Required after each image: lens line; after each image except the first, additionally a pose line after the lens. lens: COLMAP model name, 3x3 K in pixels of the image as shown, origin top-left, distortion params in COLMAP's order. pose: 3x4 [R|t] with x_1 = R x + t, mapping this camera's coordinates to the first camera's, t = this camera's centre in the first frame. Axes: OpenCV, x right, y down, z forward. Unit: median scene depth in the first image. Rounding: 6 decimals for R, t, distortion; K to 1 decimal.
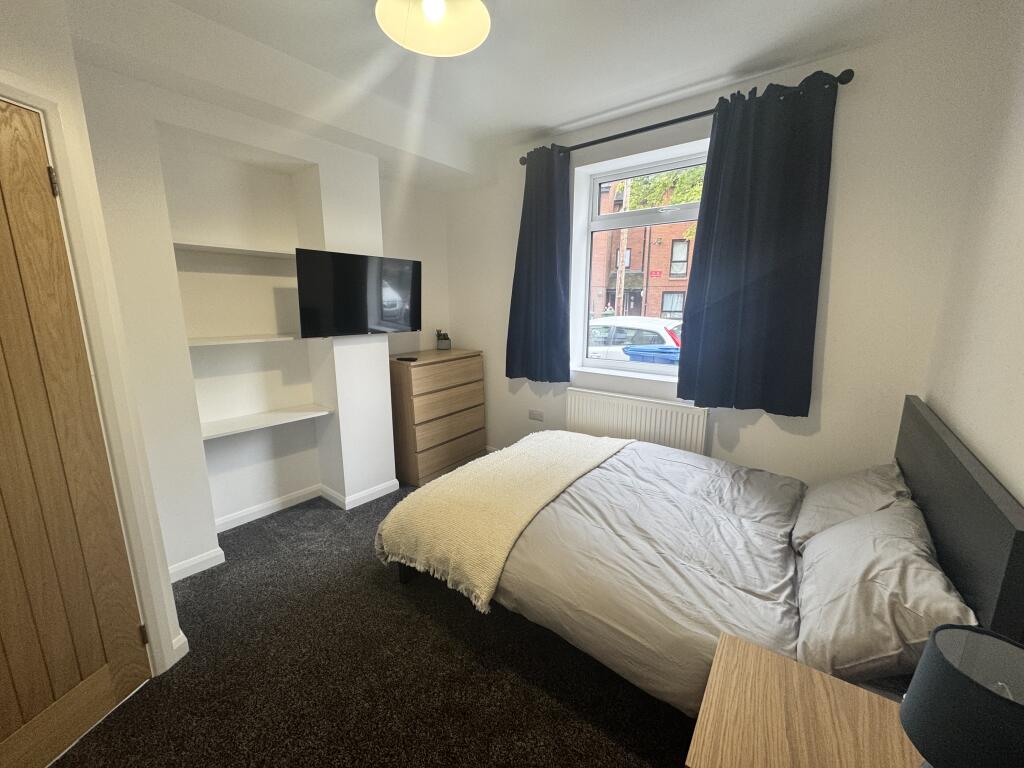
lens RADIAL K [[408.3, 0, 509.9], [0, 408.3, 383.4], [0, 0, 1]] dist [-0.002264, -0.000938]
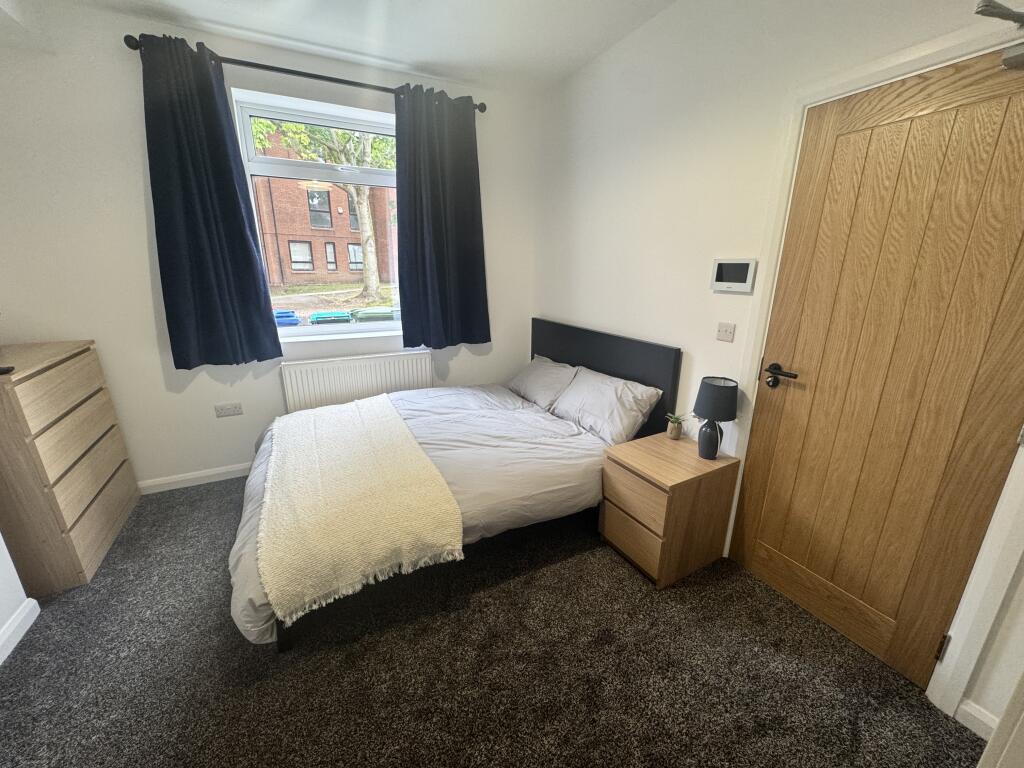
lens RADIAL K [[408.3, 0, 511.6], [0, 408.3, 383.8], [0, 0, 1]] dist [-0.002264, -0.000938]
pose [[0.423660, -0.248856, 0.870966, -0.552982], [0.169386, 0.966326, 0.193709, -0.043846], [-0.889843, 0.065462, 0.451547, 0.249763]]
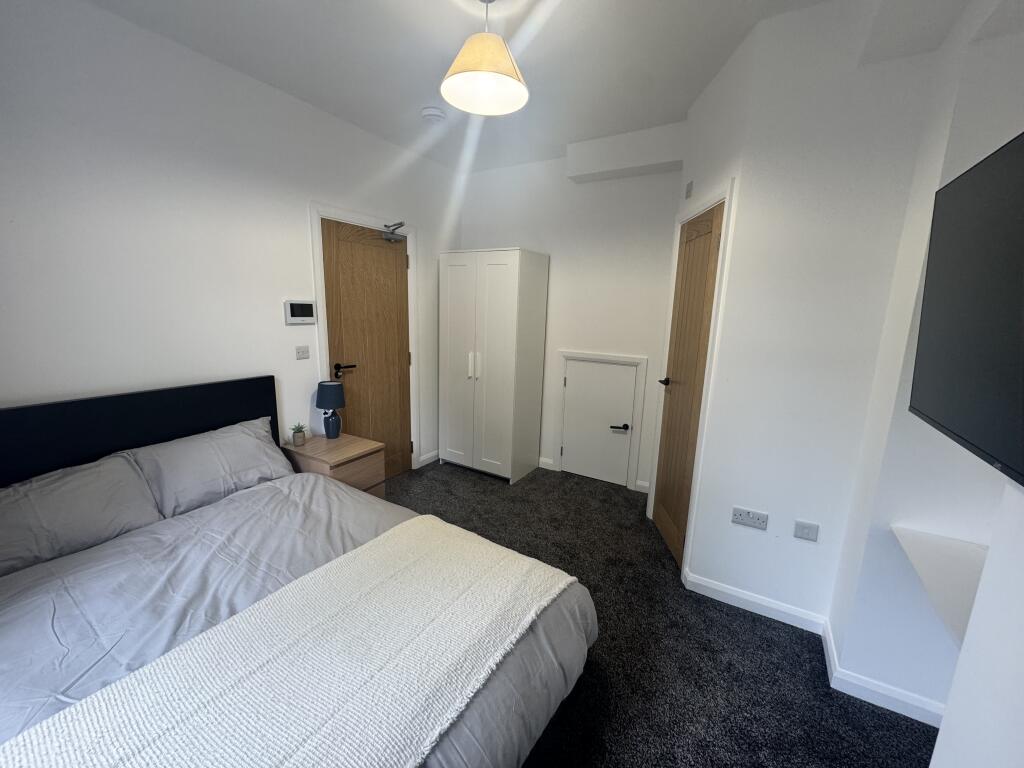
lens RADIAL K [[408.3, 0, 511.5], [0, 408.3, 385.8], [0, 0, 1]] dist [-0.002264, -0.000938]
pose [[-0.994219, -0.002422, -0.107348, -0.075534], [-0.043139, 0.924522, 0.378679, -0.282043], [0.098328, 0.381121, -0.919282, 1.371624]]
